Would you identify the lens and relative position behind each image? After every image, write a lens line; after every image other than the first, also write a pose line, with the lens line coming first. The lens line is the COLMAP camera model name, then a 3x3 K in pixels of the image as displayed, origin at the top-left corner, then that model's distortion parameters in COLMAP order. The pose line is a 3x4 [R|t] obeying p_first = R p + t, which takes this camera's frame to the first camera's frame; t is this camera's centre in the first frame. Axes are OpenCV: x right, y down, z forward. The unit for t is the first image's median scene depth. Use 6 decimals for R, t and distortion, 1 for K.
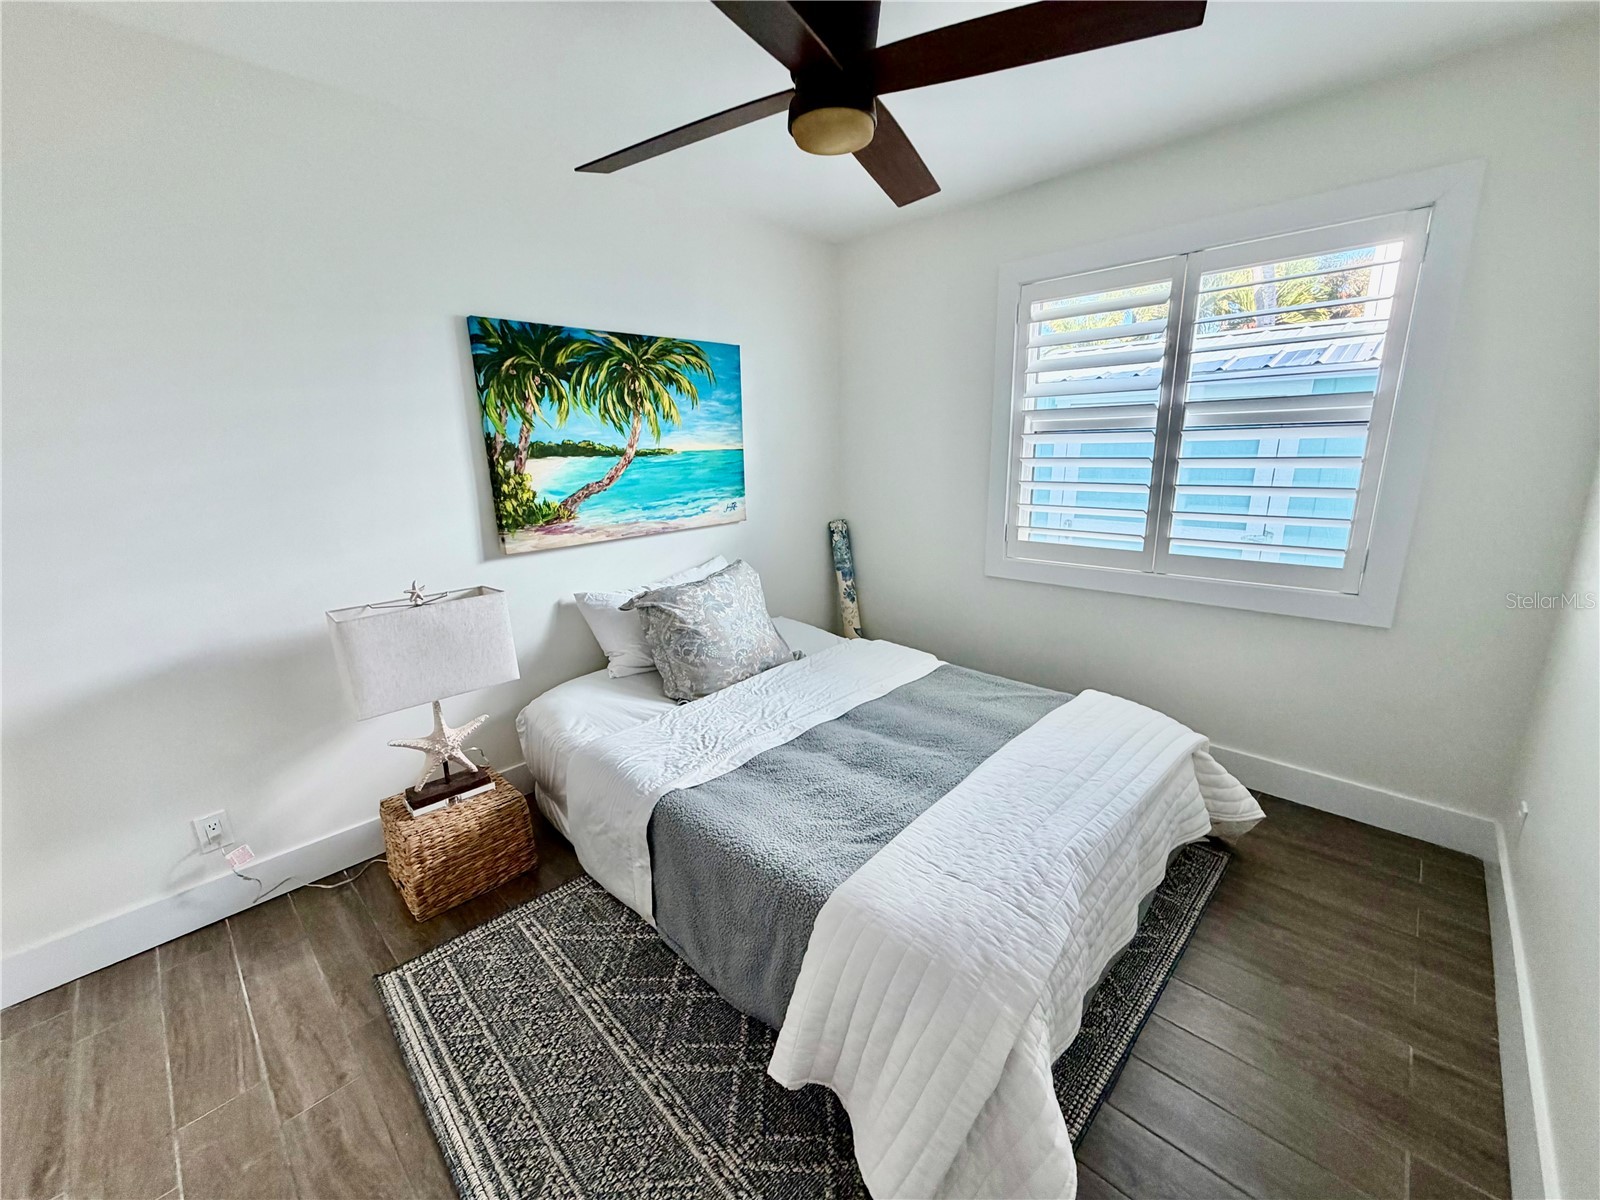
lens RADIAL K [[638.1, 0, 796.0], [0, 638.1, 595.1], [0, 0, 1]] dist [-0.000543, -0.000153]
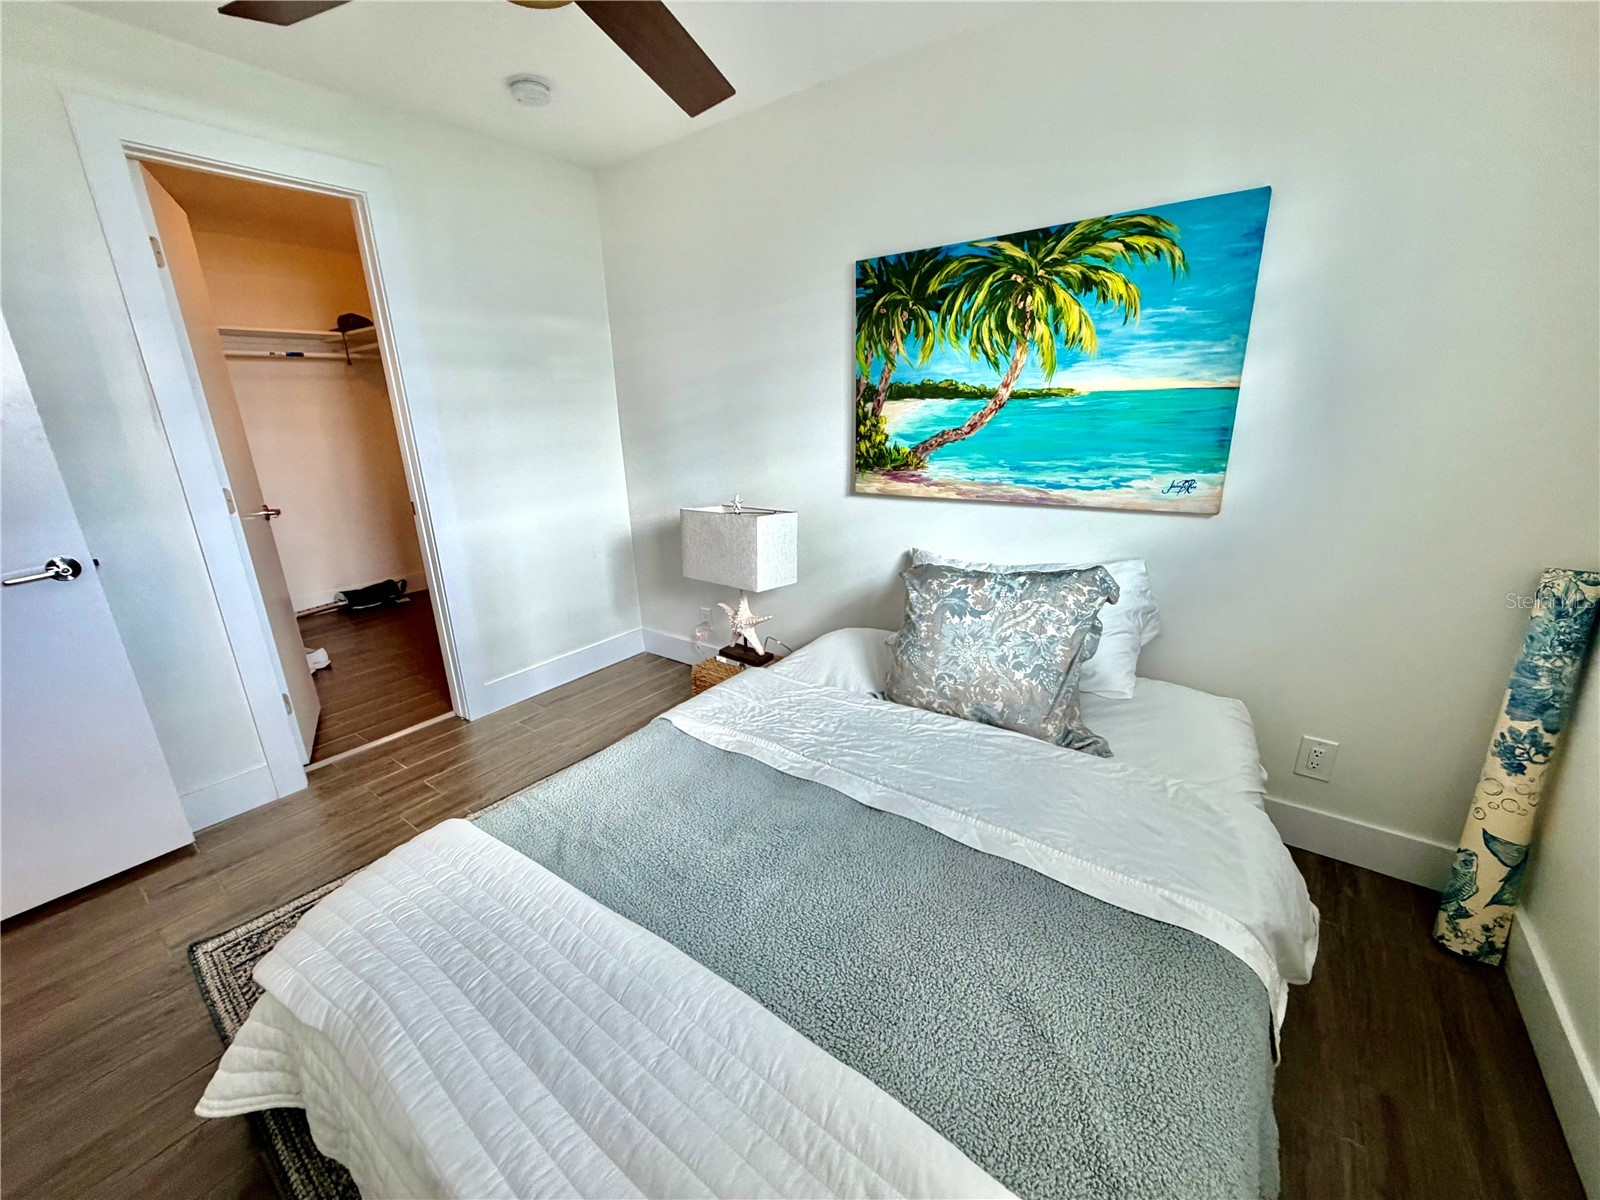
lens RADIAL K [[638.1, 0, 797.9], [0, 638.1, 595.8], [0, 0, 1]] dist [-0.000543, -0.000153]
pose [[0.132301, 0.304773, -0.943191, 0.531803], [-0.209550, 0.938648, 0.273912, -0.155840], [0.968806, 0.161407, 0.188050, 0.662301]]
